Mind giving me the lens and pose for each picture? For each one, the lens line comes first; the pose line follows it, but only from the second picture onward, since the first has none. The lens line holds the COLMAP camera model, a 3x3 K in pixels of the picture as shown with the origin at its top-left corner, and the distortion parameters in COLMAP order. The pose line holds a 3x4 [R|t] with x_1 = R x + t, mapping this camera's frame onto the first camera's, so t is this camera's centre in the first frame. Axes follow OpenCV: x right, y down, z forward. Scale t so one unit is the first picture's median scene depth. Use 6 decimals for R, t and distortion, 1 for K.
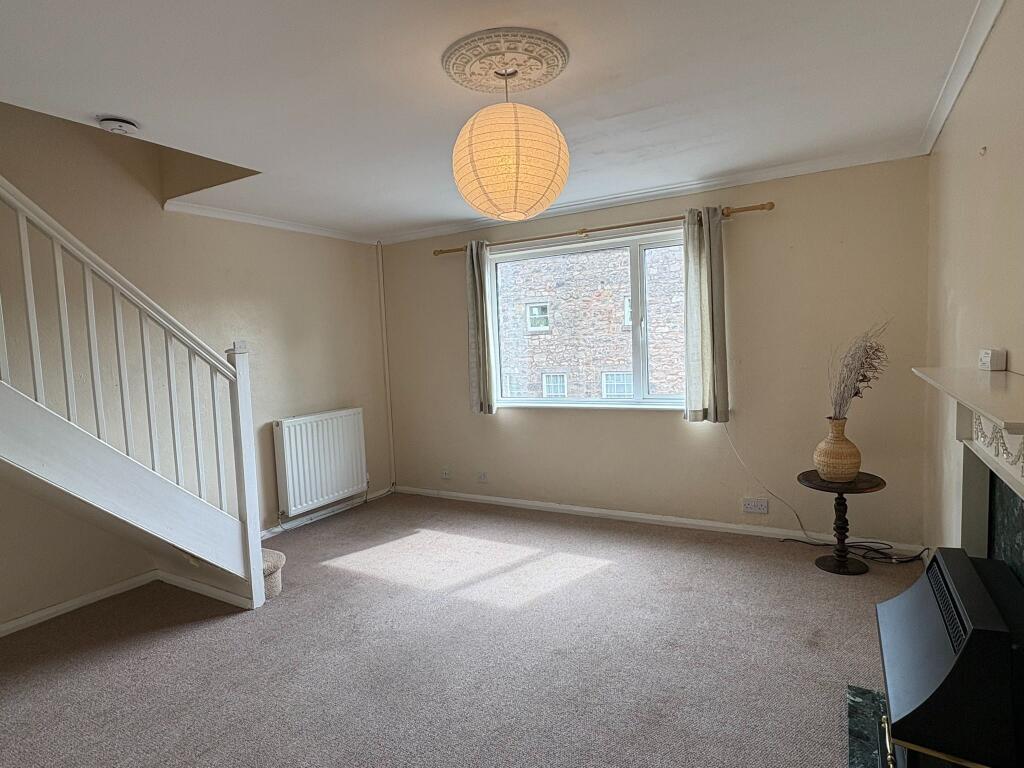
lens RADIAL K [[592.9, 0, 512.0], [0, 592.9, 384.0], [0, 0, 1]] dist [-0.000429, -0.000500]
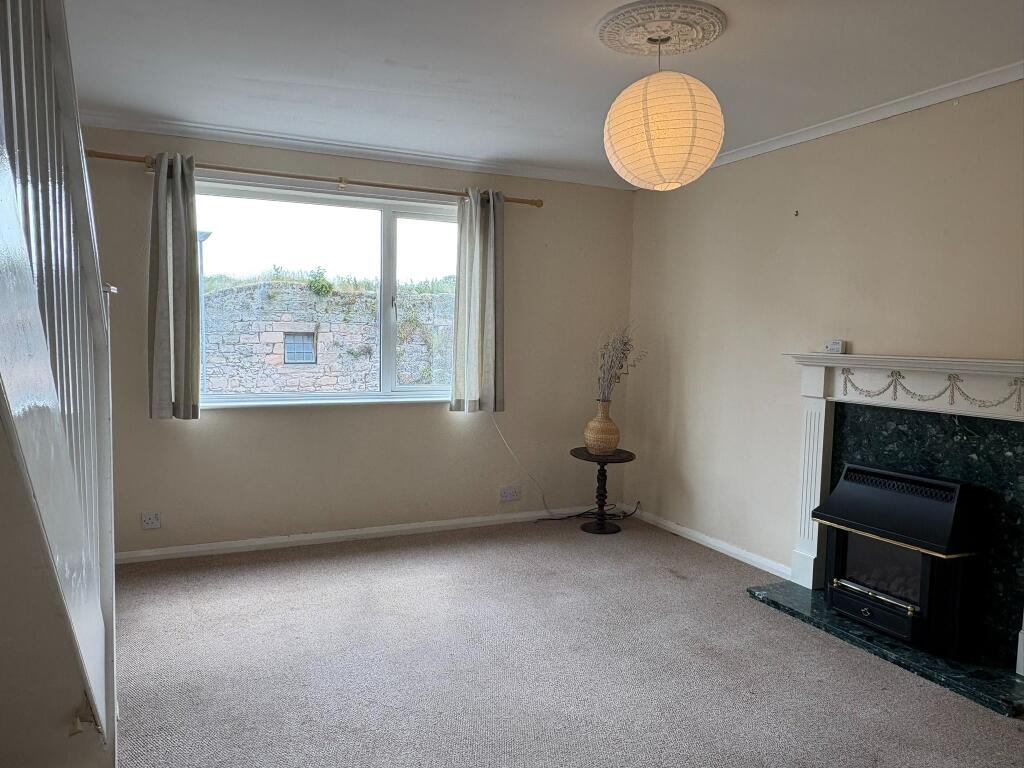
lens RADIAL K [[748.5, 0, 512.0], [0, 748.5, 384.0], [0, 0, 1]] dist [0.077005, -0.000222]
pose [[0.566728, -0.000816, 0.823904, -0.678613], [0.018199, 0.999768, -0.011529, 0.035105], [-0.823704, 0.021528, 0.566611, 0.281167]]
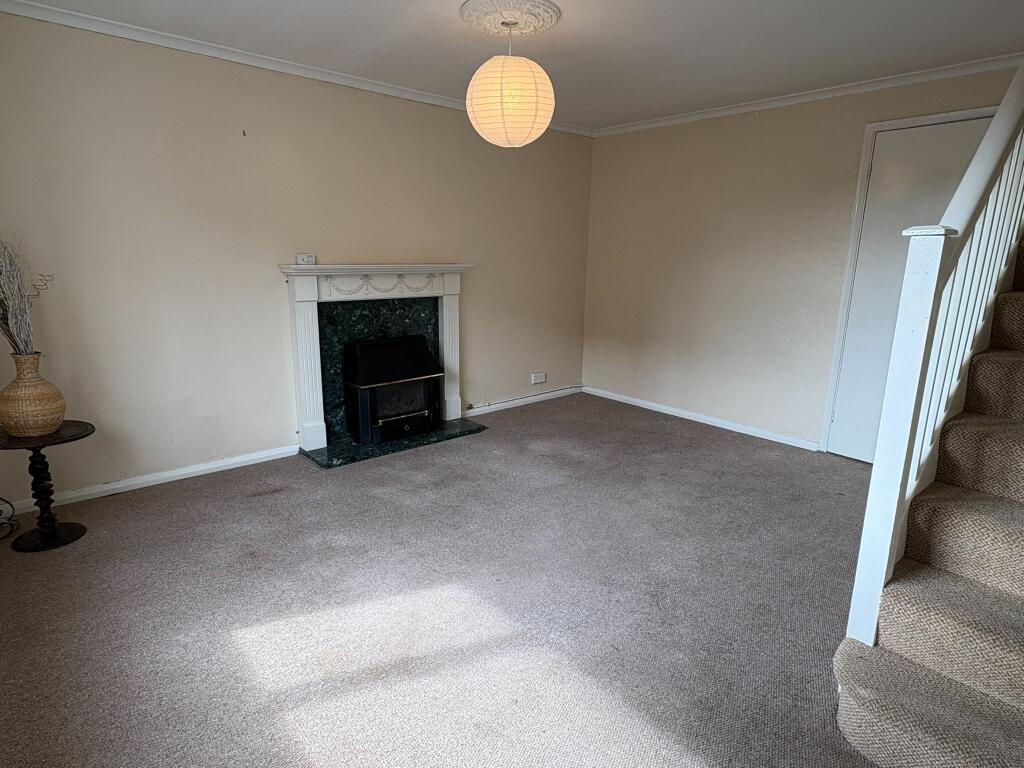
lens RADIAL K [[566.9, 0, 510.9], [0, 566.9, 400.1], [0, 0, 1]] dist [0.000300, -0.000051]
pose [[-0.946633, -0.049568, 0.318478, -0.242495], [0.053426, 0.950303, 0.306709, -0.065126], [-0.317853, 0.307356, -0.896940, 1.306411]]
